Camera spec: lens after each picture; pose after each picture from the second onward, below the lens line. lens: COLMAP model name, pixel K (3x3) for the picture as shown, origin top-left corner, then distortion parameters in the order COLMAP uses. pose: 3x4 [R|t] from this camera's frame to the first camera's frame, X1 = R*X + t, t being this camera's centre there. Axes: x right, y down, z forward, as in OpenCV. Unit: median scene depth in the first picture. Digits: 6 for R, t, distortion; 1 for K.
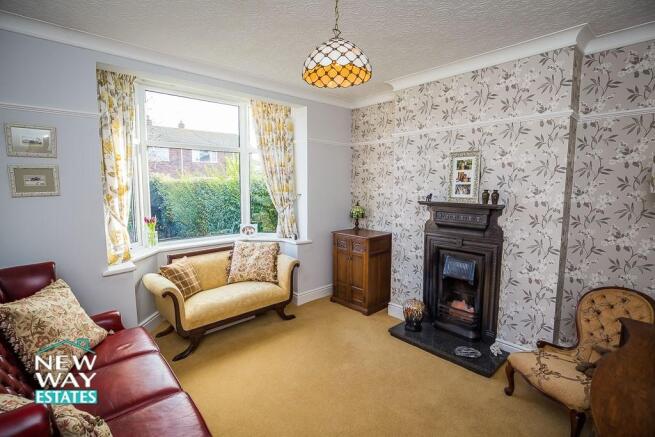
lens RADIAL K [[306.2, 0, 327.6], [0, 306.2, 216.5], [0, 0, 1]] dist [-0.020828, 0.000578]
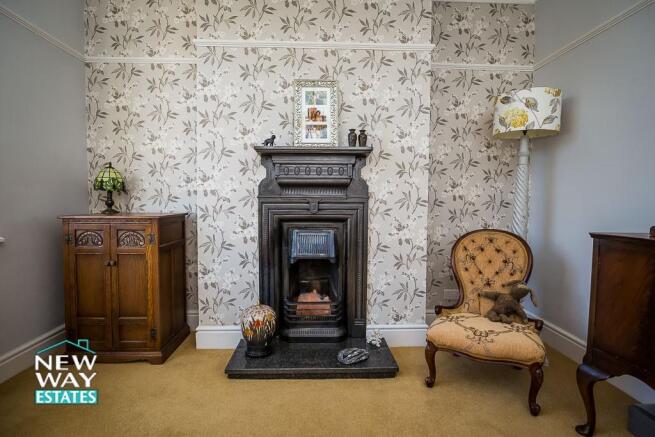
lens RADIAL K [[328.8, 0, 326.6], [0, 328.8, 216.1], [0, 0, 1]] dist [-0.019138, 0.000078]
pose [[0.649461, -0.033404, 0.759661, -0.133175], [0.075210, 0.996958, -0.020462, 0.125229], [-0.756667, 0.070423, 0.649997, 0.486189]]
